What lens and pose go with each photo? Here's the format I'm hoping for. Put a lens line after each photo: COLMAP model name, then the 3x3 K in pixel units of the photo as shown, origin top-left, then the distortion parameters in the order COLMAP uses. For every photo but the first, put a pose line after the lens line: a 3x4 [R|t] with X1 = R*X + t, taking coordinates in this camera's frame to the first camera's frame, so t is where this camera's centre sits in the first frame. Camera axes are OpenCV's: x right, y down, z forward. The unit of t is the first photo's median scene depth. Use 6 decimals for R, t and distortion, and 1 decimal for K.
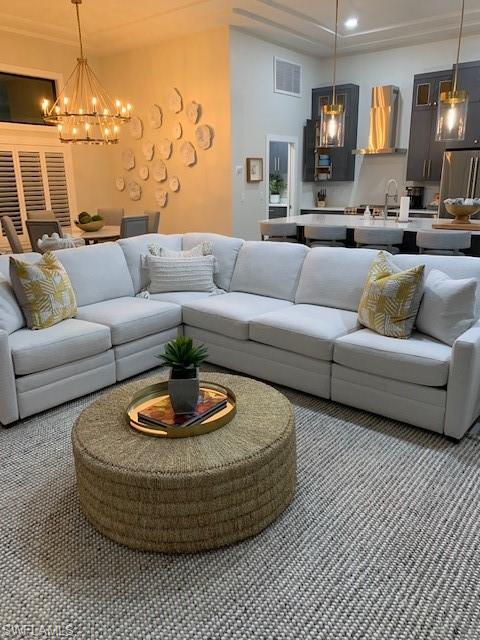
lens RADIAL K [[497.0, 0, 241.3], [0, 497.0, 295.7], [0, 0, 1]] dist [-0.000437, -0.001057]
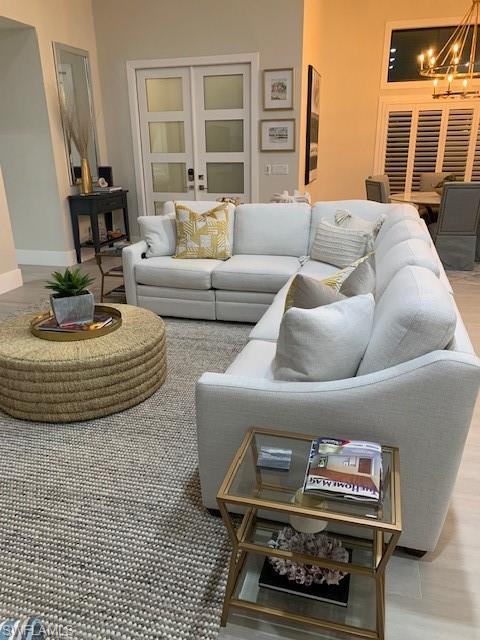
lens RADIAL K [[483.0, 0, 240.0], [0, 483.0, 320.0], [0, 0, 1]] dist [0.006841, 0.004570]
pose [[0.390924, 0.312250, -0.865840, 0.776080], [-0.200667, 0.946983, 0.250912, -0.125931], [0.898282, 0.075658, 0.432856, 0.570071]]
